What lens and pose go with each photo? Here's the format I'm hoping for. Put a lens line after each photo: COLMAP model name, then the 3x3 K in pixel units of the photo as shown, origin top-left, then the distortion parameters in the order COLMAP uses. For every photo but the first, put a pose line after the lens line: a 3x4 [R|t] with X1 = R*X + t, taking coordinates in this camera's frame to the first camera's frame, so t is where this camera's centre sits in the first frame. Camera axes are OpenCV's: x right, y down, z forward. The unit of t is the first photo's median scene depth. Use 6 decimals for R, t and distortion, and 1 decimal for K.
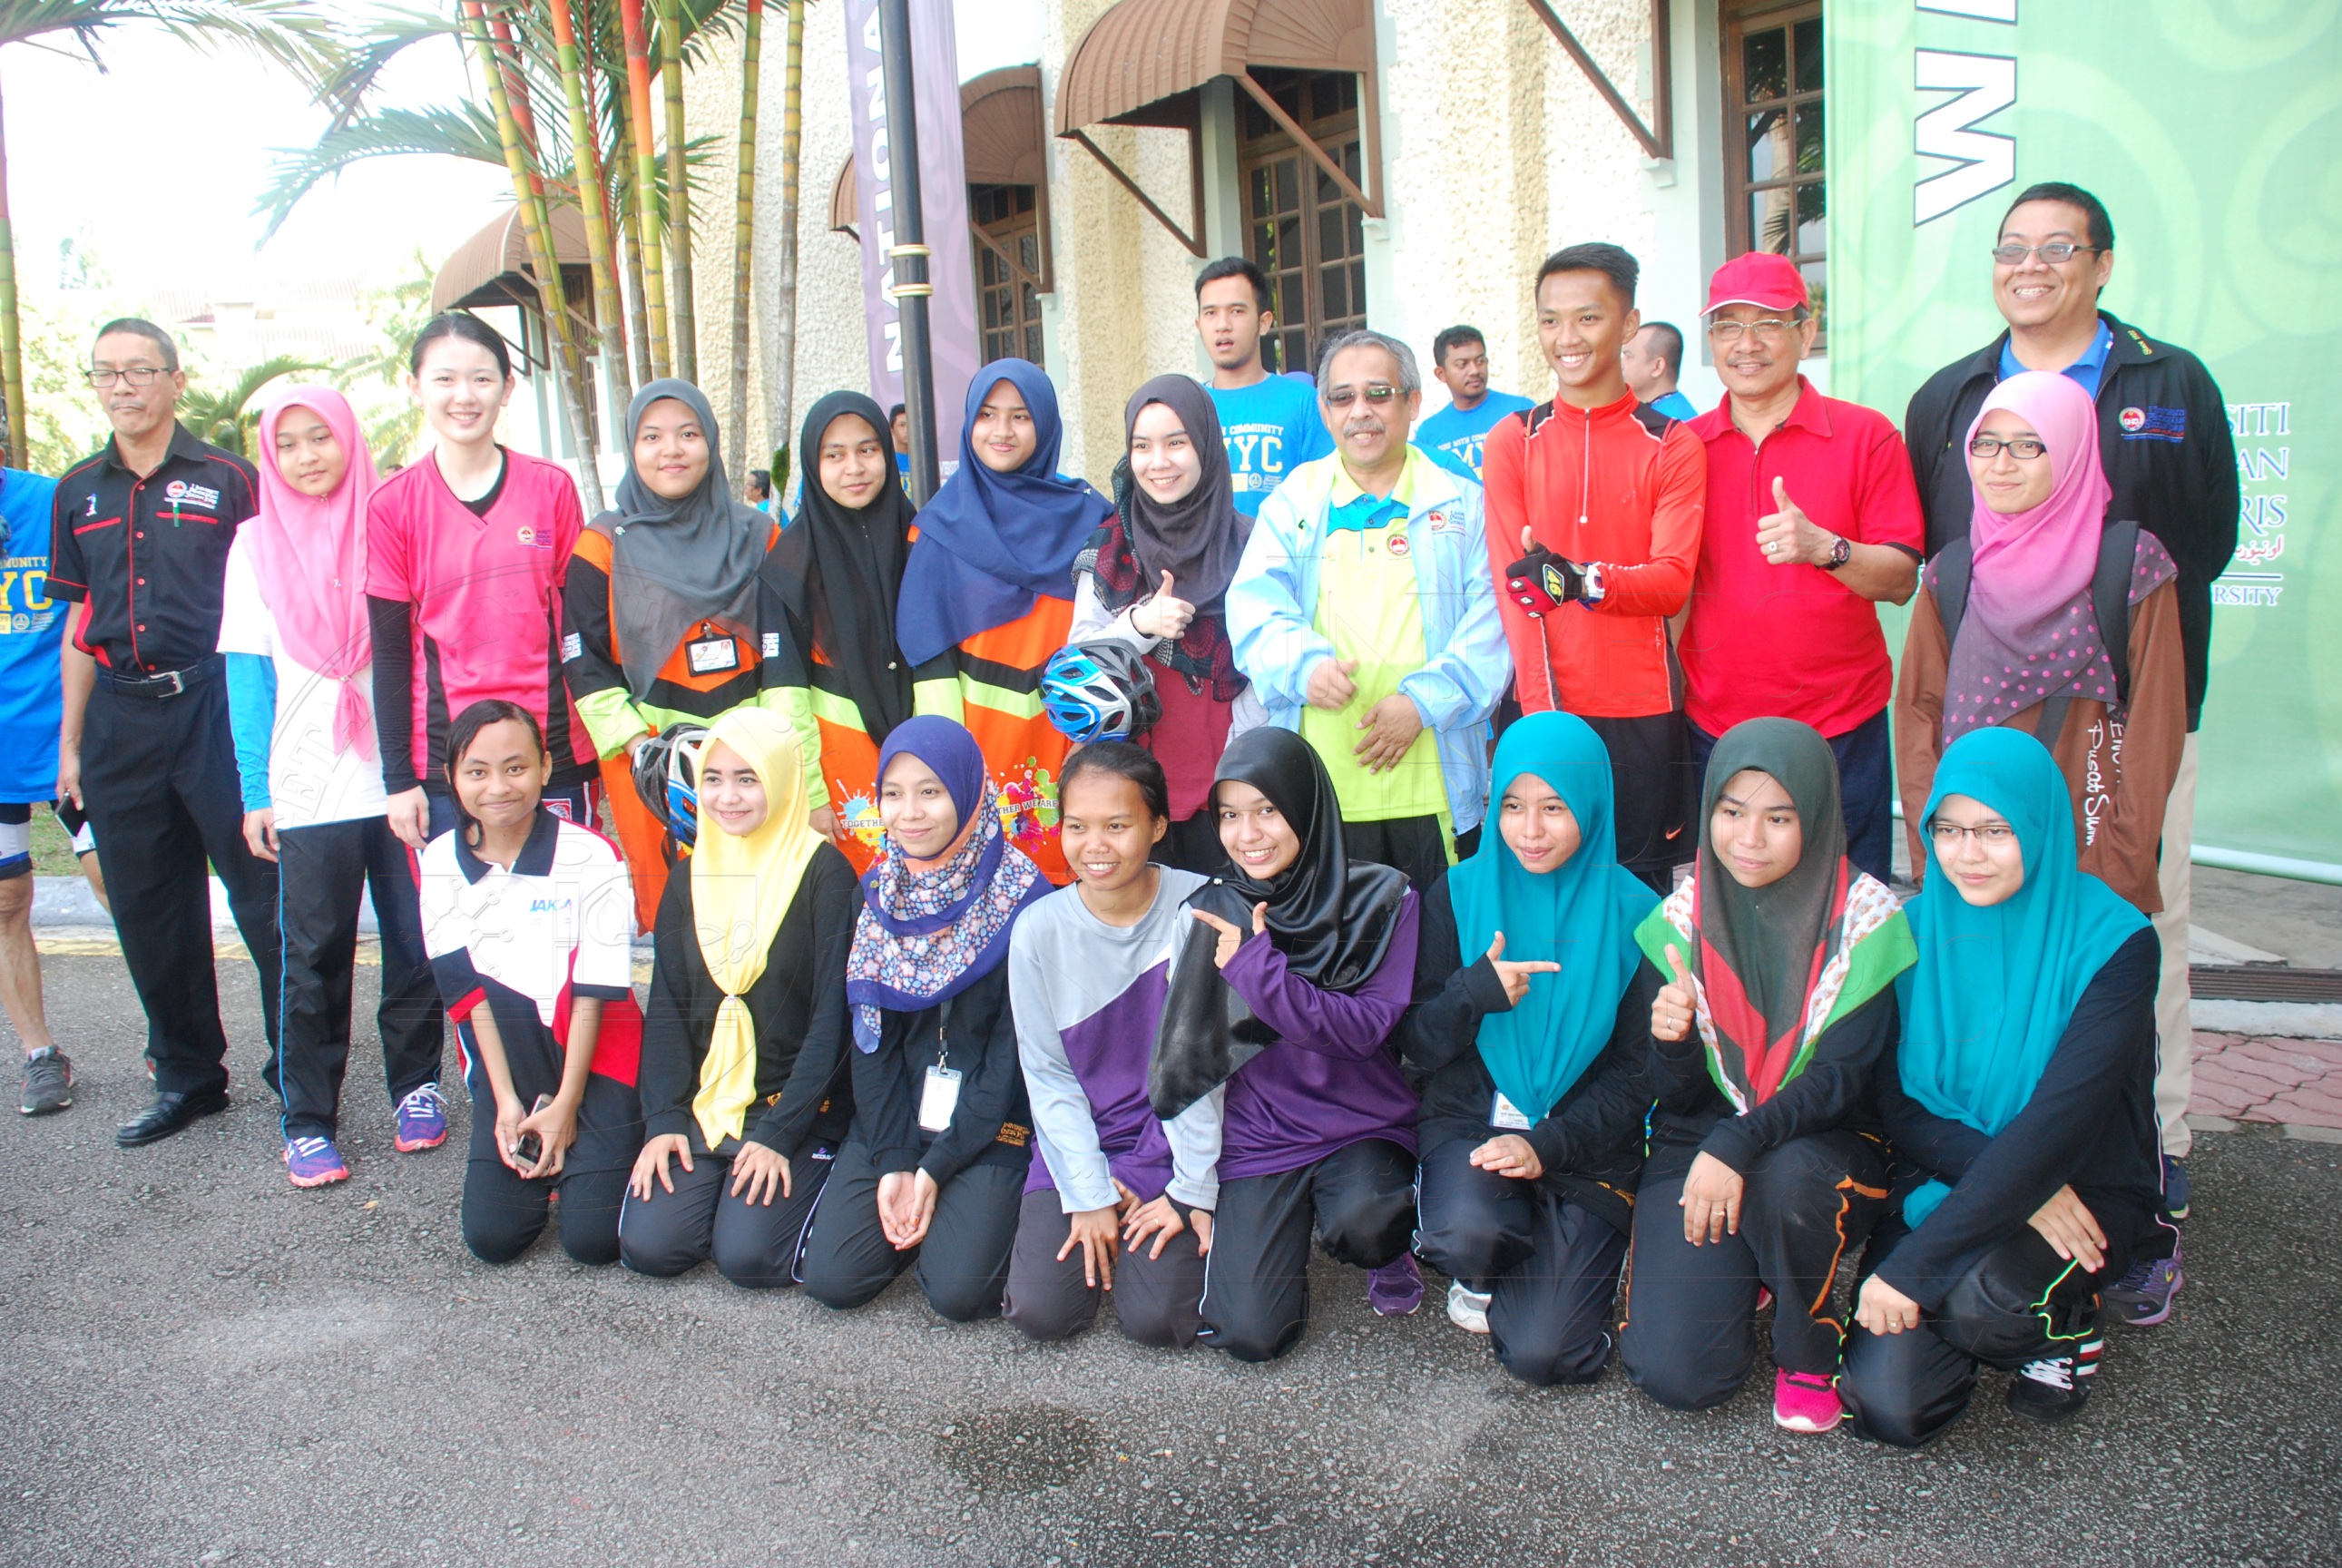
lens RADIAL K [[1823.7, 0, 1180.7], [0, 1823.7, 817.6], [0, 0, 1]] dist [-0.157254, 0.113143]
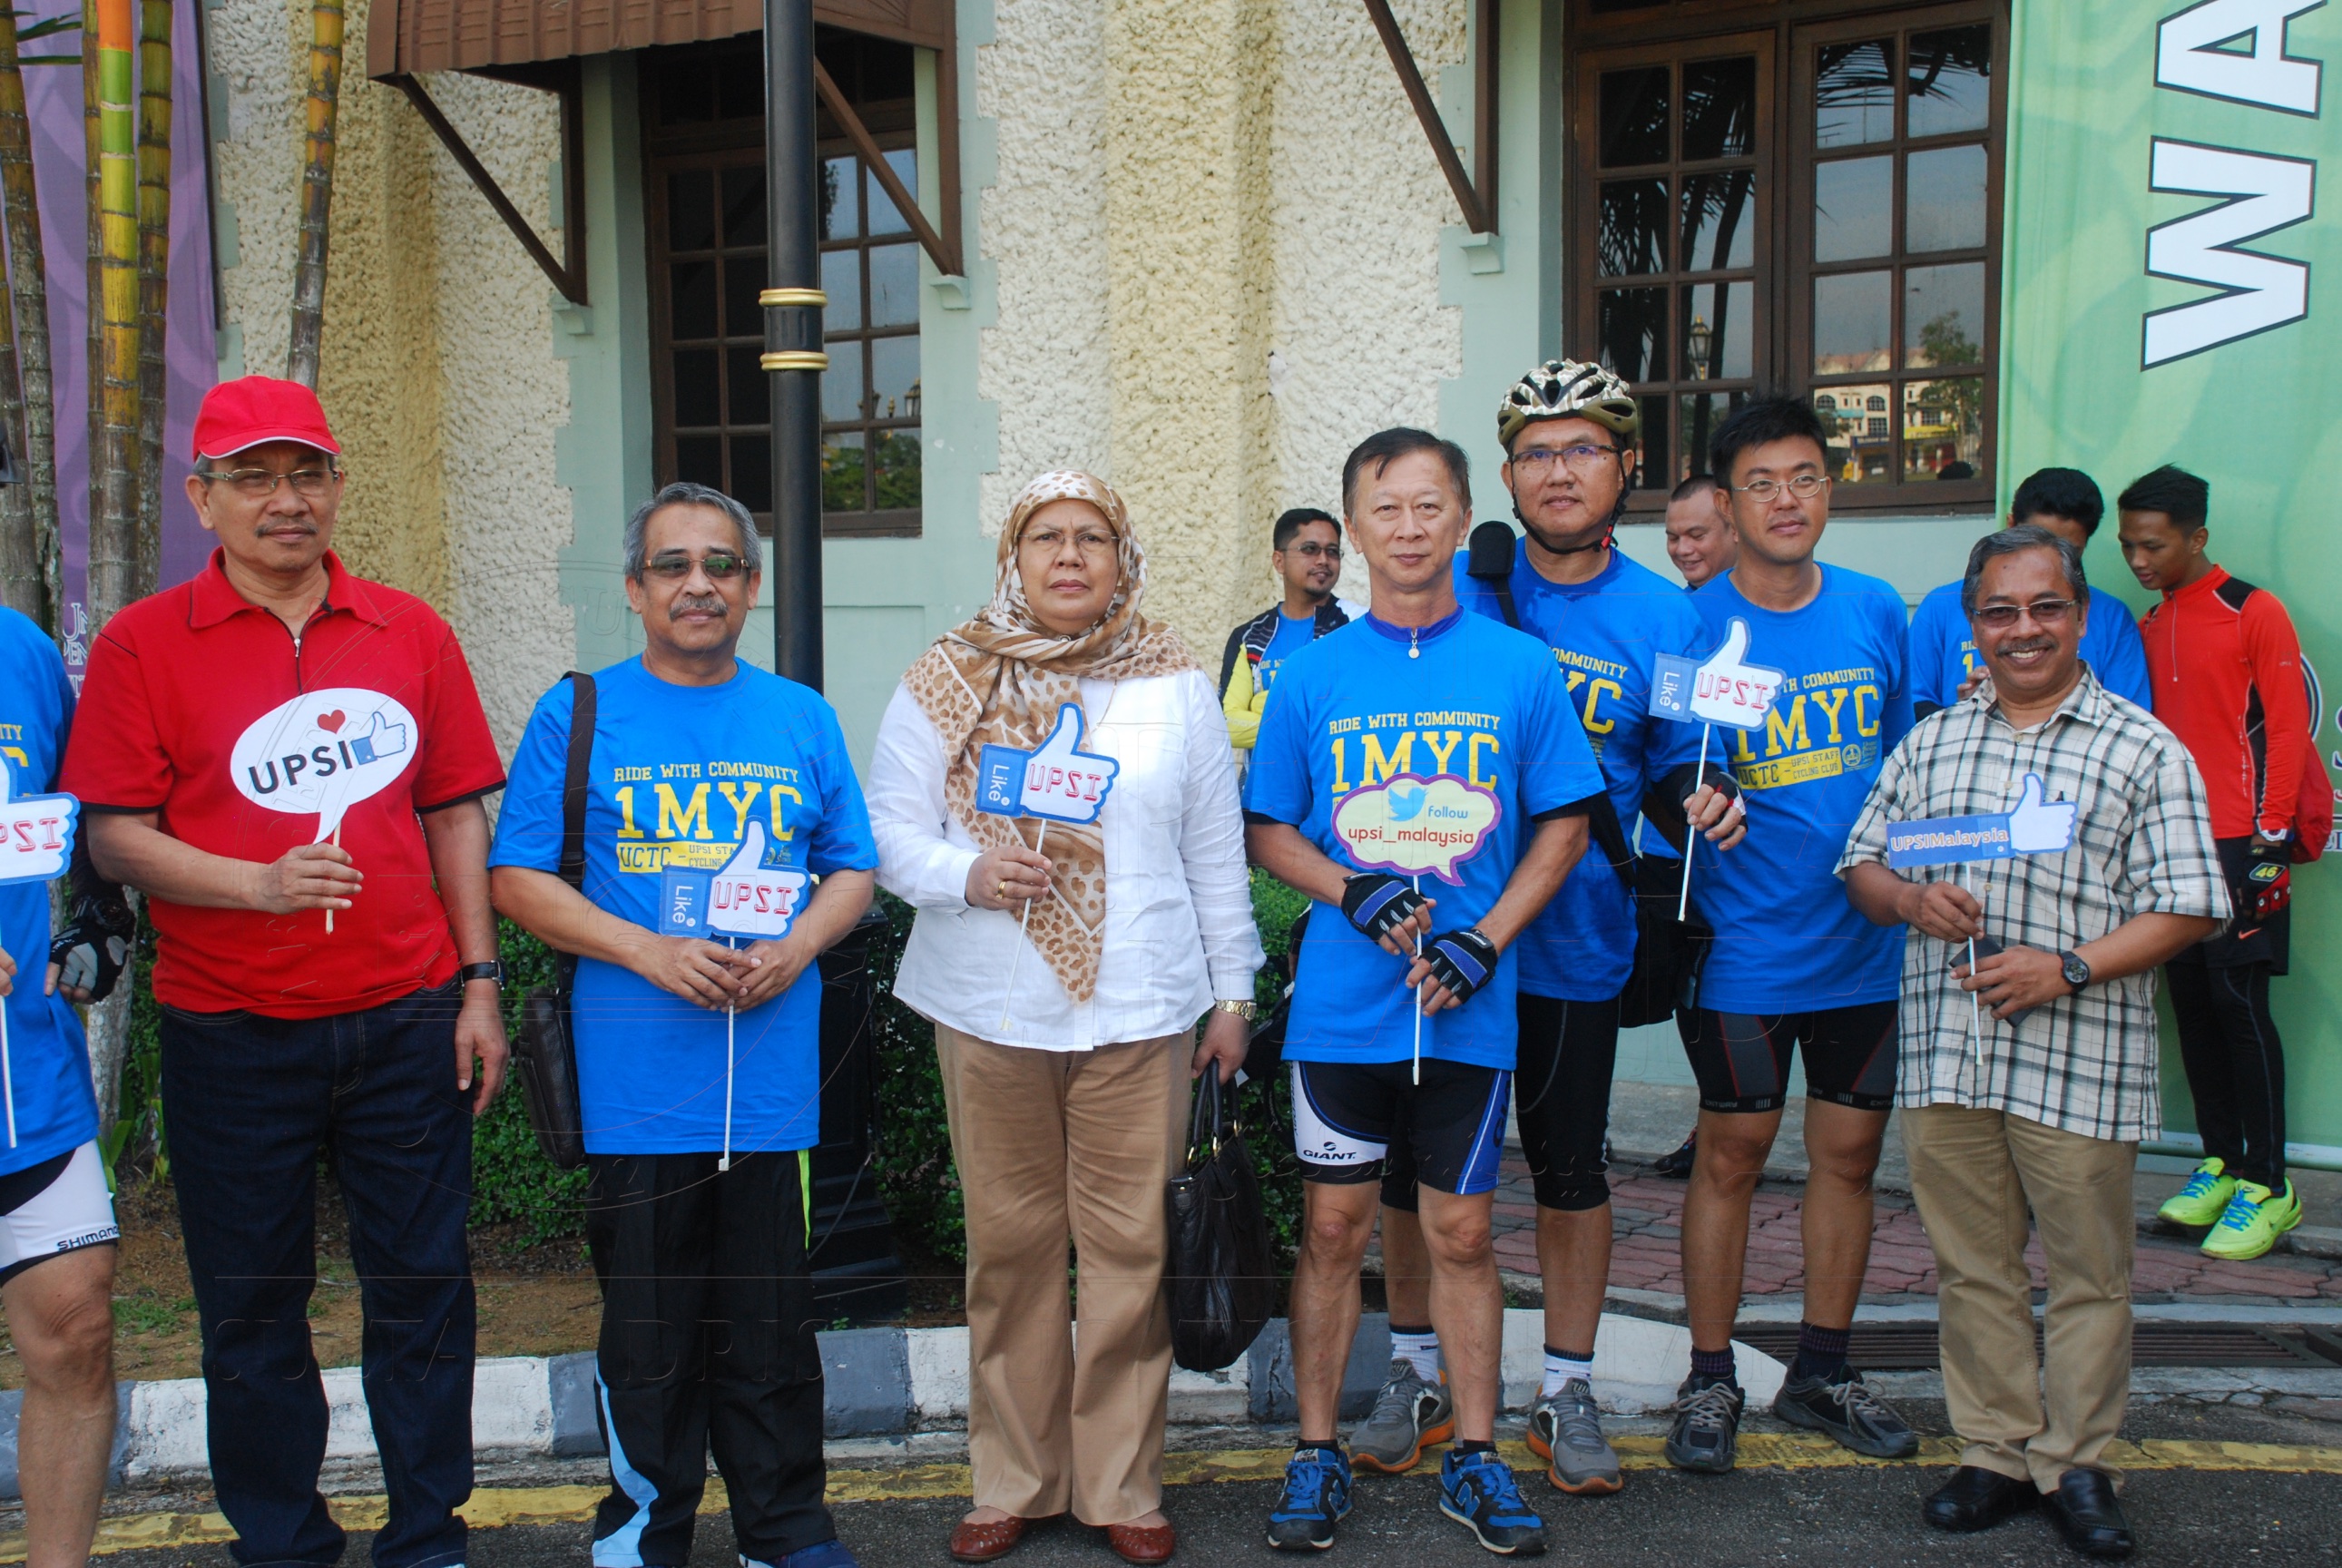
lens RADIAL K [[2952.9, 0, 1178.5], [0, 2952.9, 823.1], [0, 0, 1]] dist [0.050491, 0.505264]
pose [[0.900173, 0.010399, 0.435408, -0.544289], [0.047023, 0.991550, -0.120900, -0.000667], [-0.432986, 0.129305, 0.892078, 0.041480]]
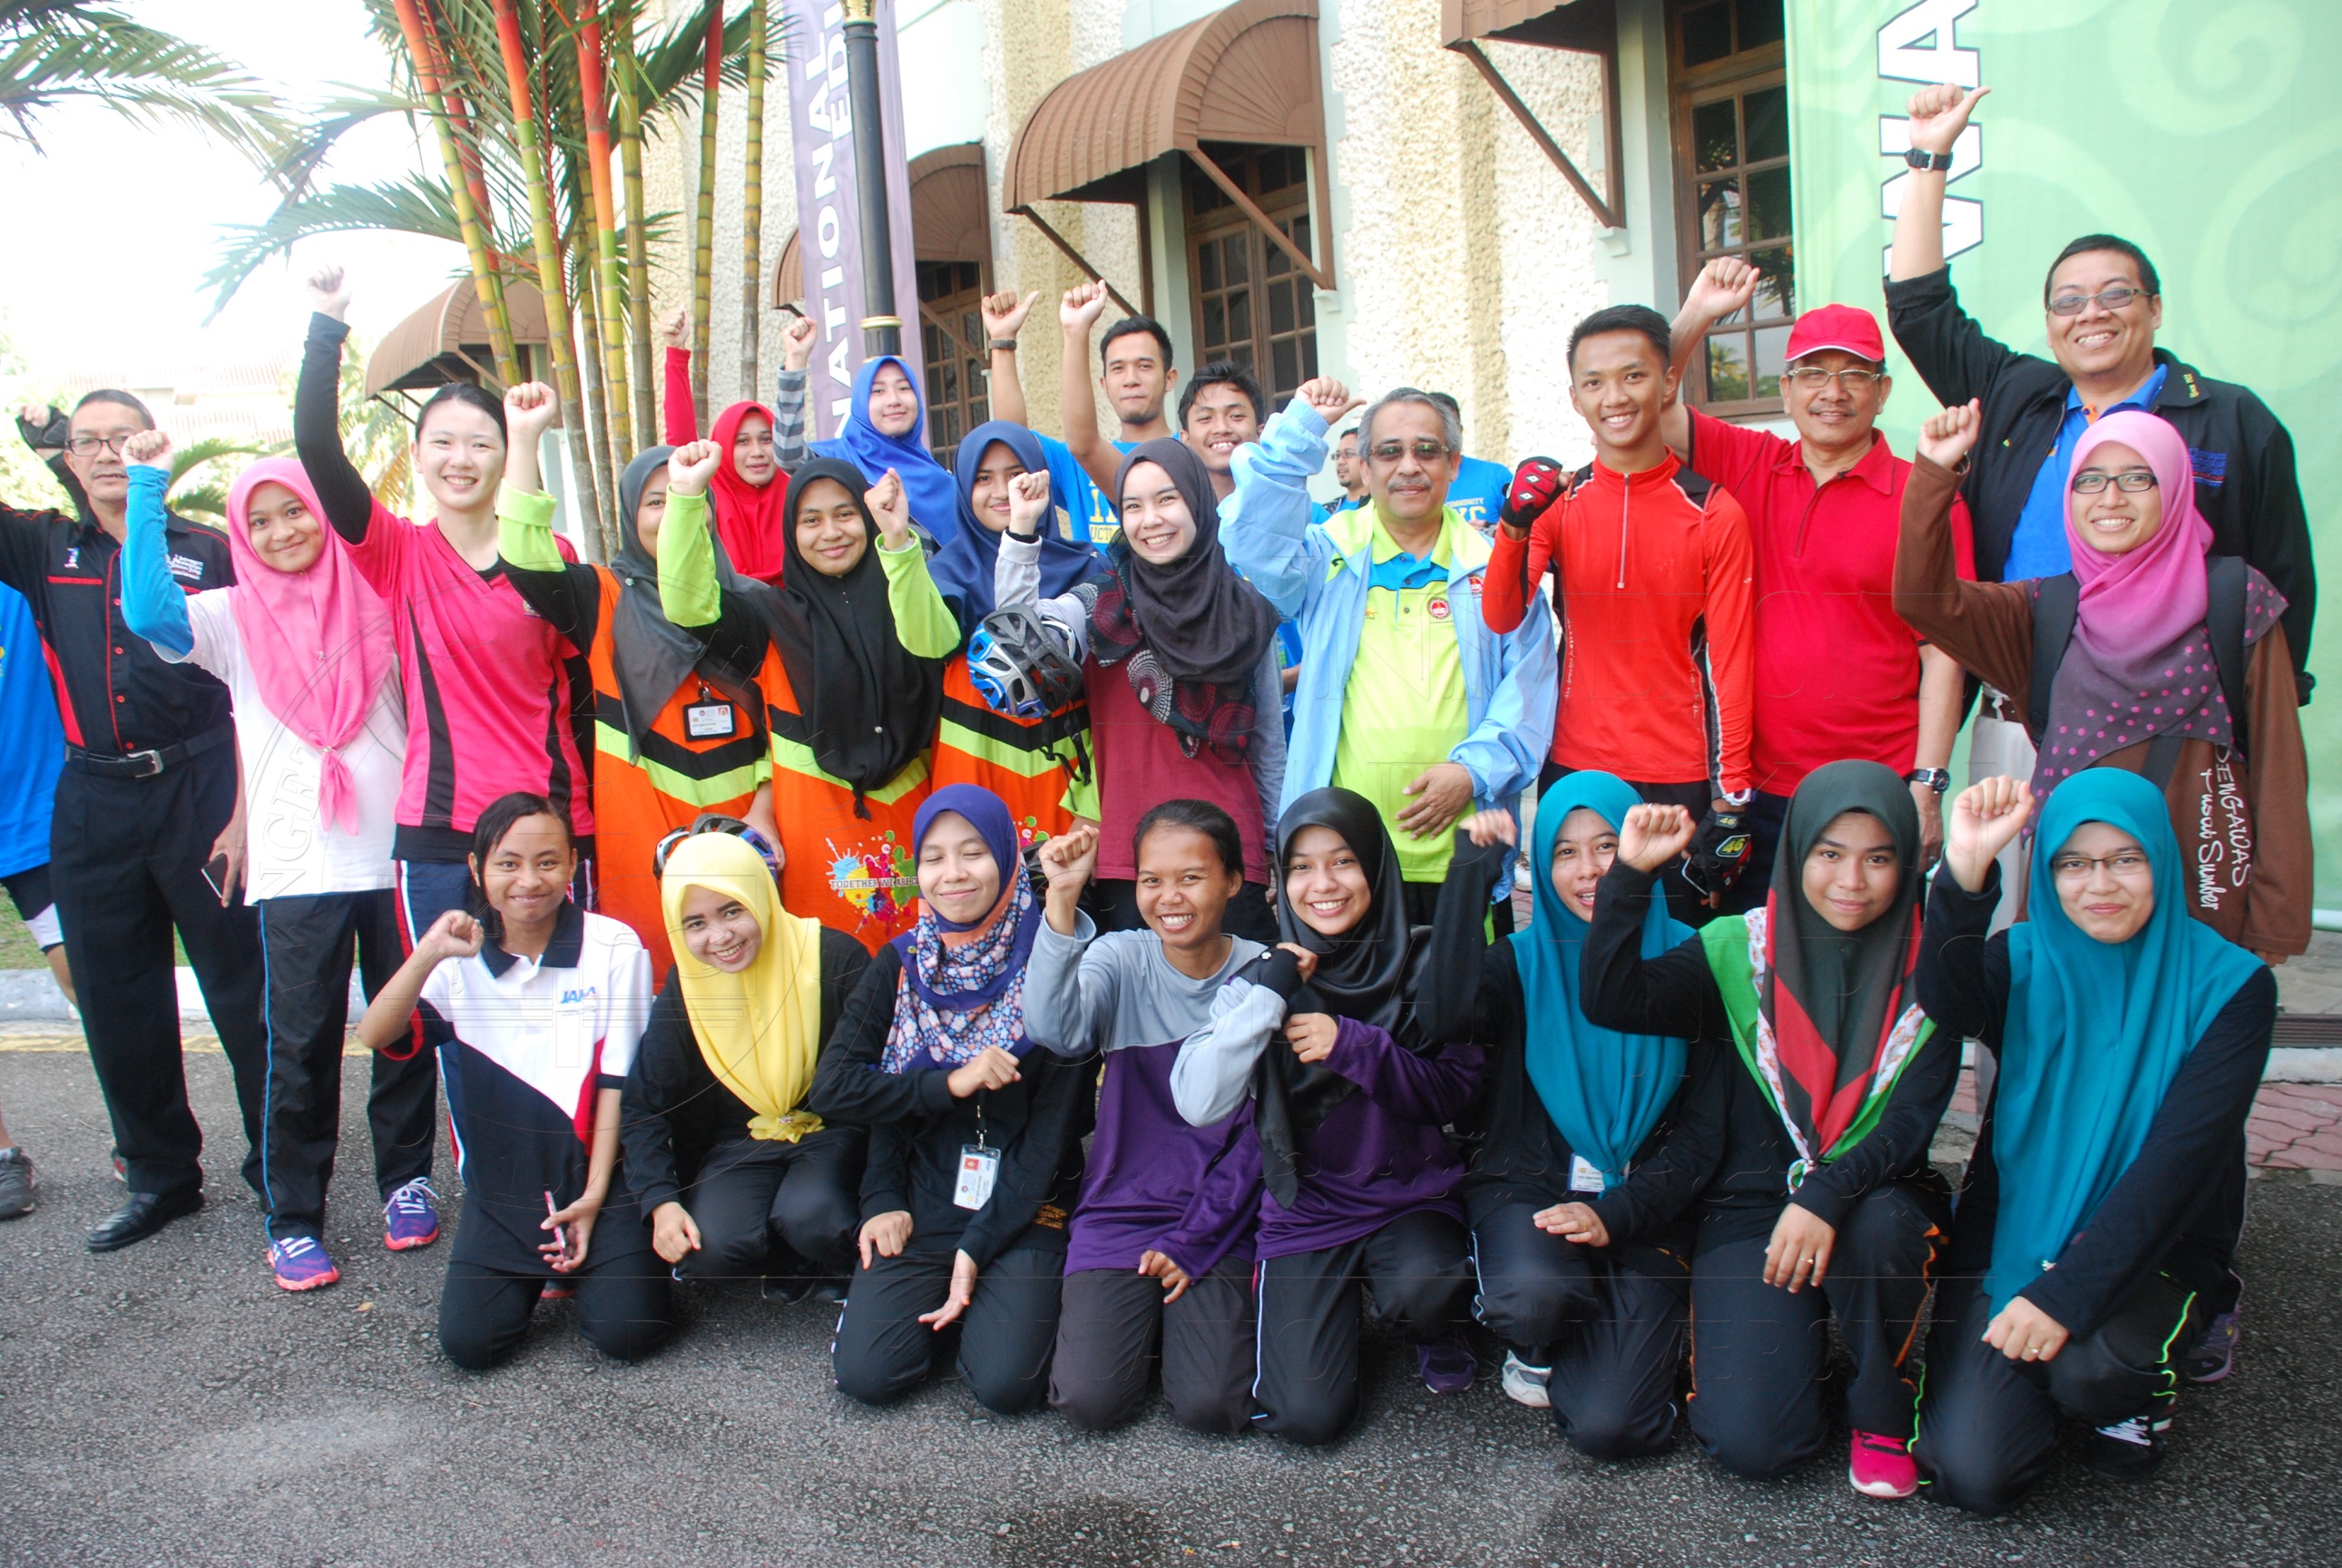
lens RADIAL K [[1824.3, 0, 1183.2], [0, 1824.3, 816.0], [0, 0, 1]] dist [-0.158155, 0.114245]
pose [[0.999051, -0.017891, 0.039712, -0.032751], [0.019551, 0.998934, -0.041814, 0.001651], [-0.038922, 0.042551, 0.998336, 0.014030]]
